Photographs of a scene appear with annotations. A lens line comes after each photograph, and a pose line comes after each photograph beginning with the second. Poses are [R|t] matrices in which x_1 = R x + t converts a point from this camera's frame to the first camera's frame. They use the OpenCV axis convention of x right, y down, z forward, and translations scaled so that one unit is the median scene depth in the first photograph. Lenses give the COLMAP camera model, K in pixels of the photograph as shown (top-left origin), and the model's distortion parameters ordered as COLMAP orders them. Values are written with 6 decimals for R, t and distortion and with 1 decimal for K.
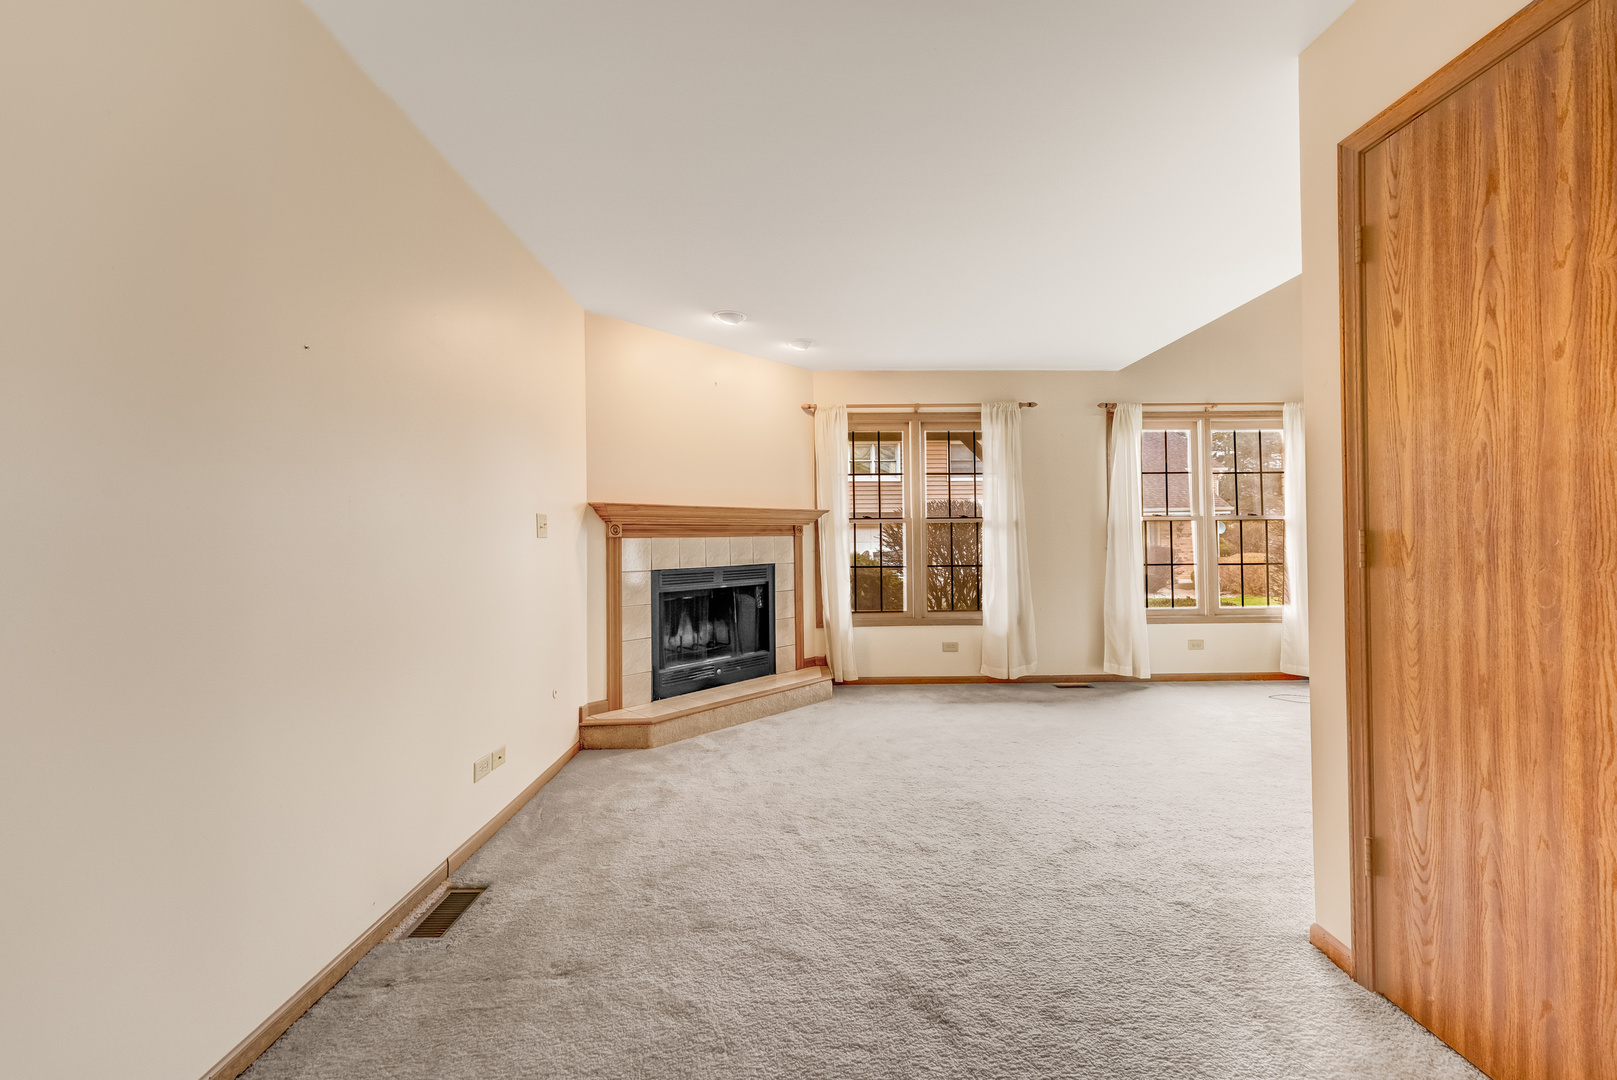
lens RADIAL K [[640.7, 0, 817.1], [0, 640.7, 536.5], [0, 0, 1]] dist [0.001057, -0.000035]
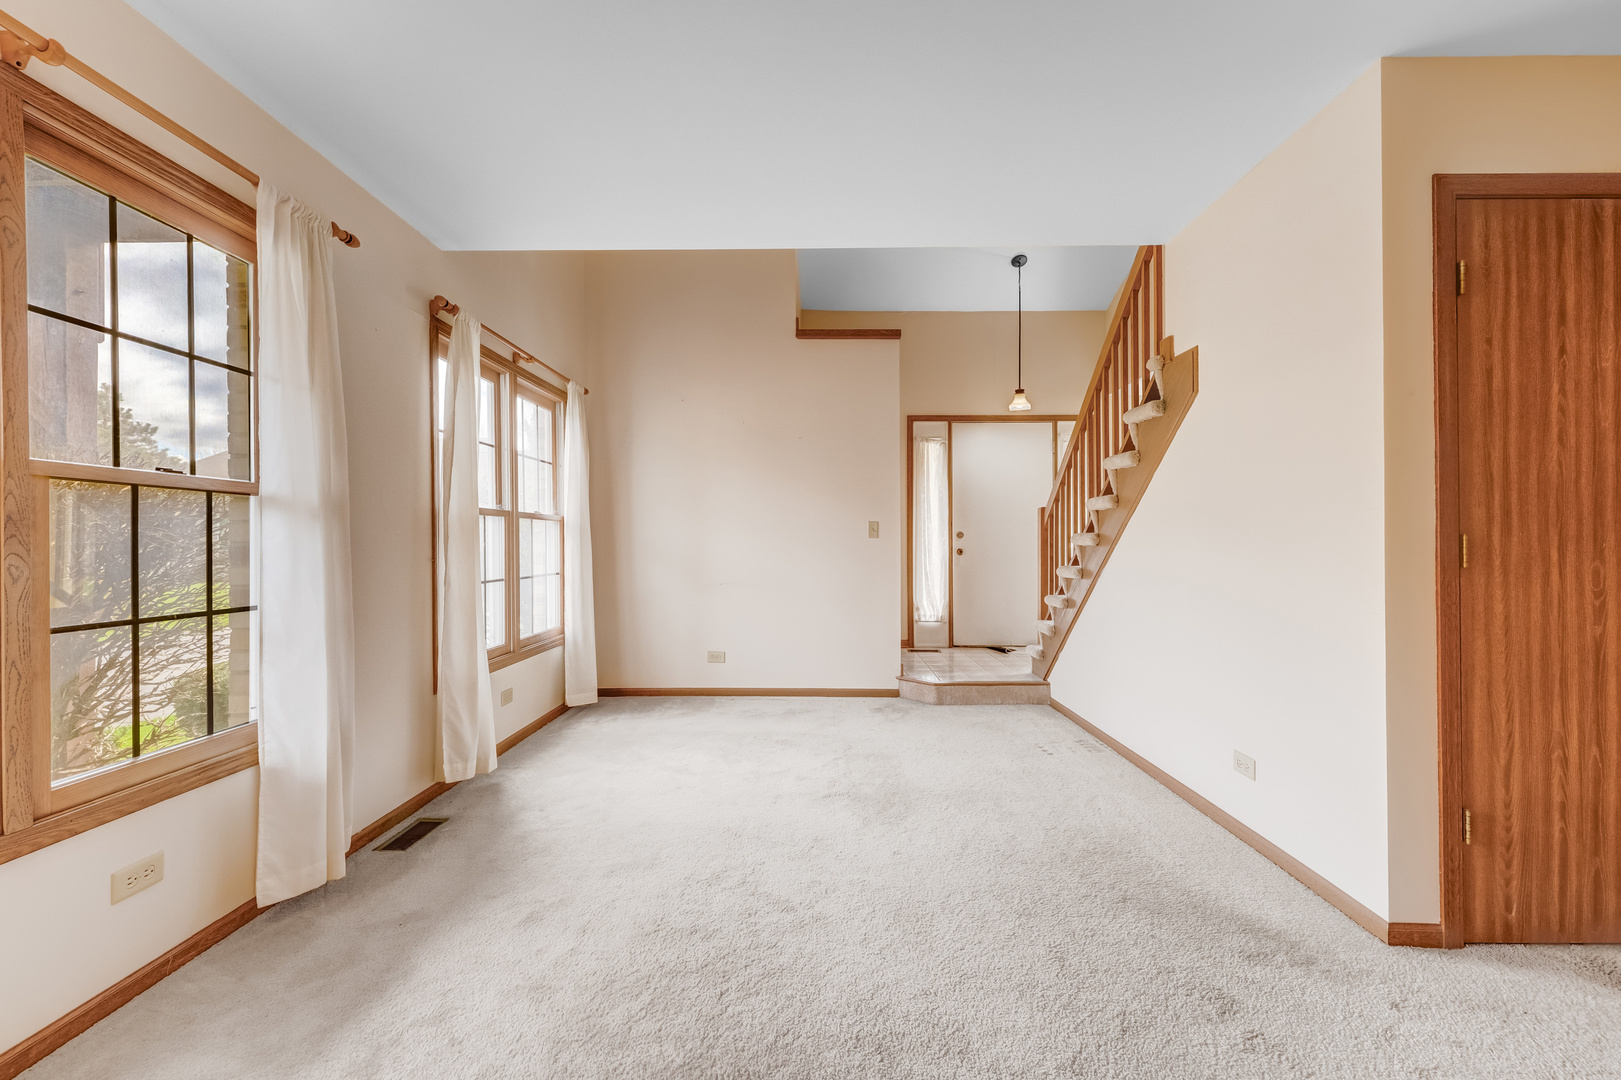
lens RADIAL K [[642.3, 0, 808.3], [0, 642.3, 537.9], [0, 0, 1]] dist [0.001057, -0.000035]
pose [[0.049933, 0.012497, 0.998674, -0.357830], [-0.009705, 0.999881, -0.012027, 0.022851], [-0.998705, -0.009092, 0.050048, 2.325070]]
